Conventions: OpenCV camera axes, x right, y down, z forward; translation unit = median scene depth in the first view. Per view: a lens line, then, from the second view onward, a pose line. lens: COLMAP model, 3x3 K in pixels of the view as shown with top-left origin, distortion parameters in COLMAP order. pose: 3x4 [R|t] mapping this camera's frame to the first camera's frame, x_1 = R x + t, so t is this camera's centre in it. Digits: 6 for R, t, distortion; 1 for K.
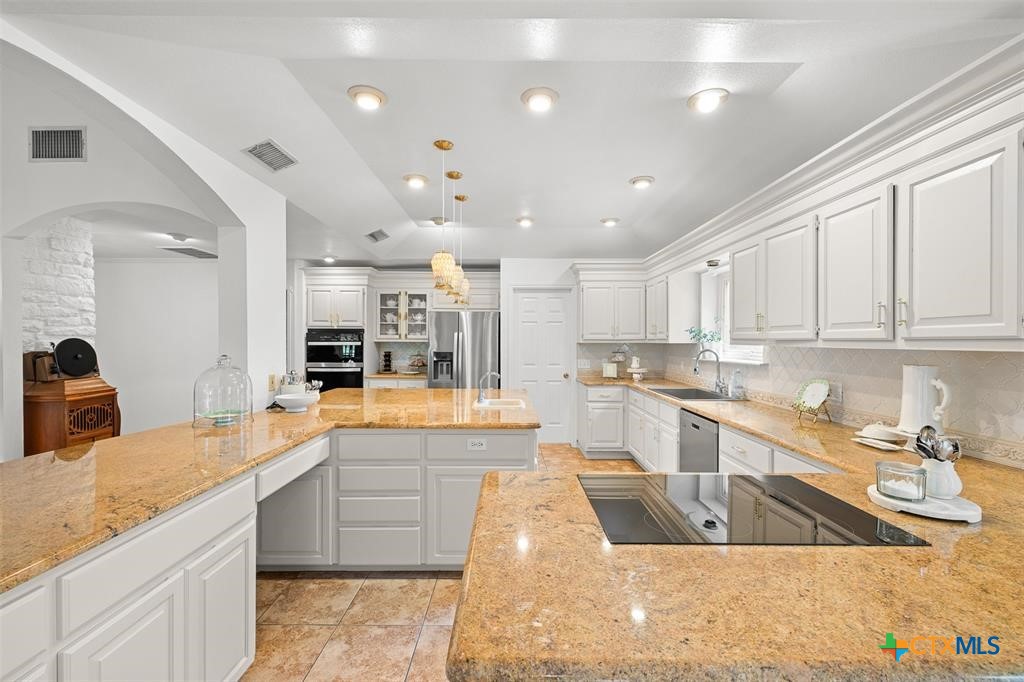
lens RADIAL K [[437.0, 0, 510.5], [0, 437.0, 340.2], [0, 0, 1]] dist [-0.000421, -0.000019]
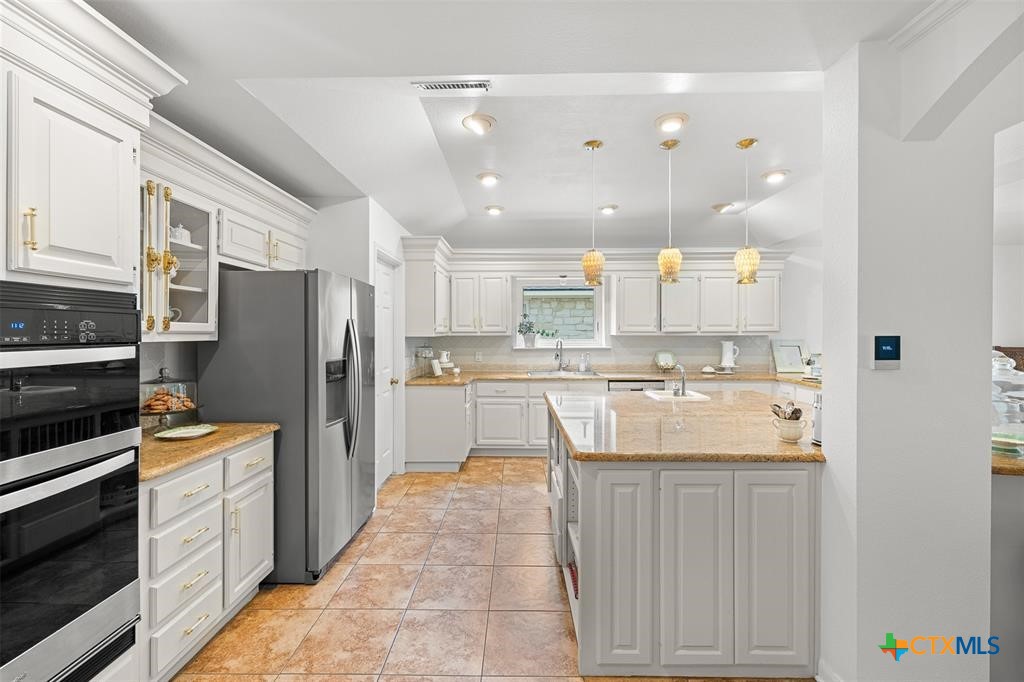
lens RADIAL K [[437.0, 0, 512.7], [0, 437.0, 333.7], [0, 0, 1]] dist [-0.000421, -0.000019]
pose [[0.010257, -0.005794, 0.999931, -0.705942], [0.003589, 0.999977, 0.005758, -0.004238], [-0.999941, 0.003530, 0.010278, 0.914094]]
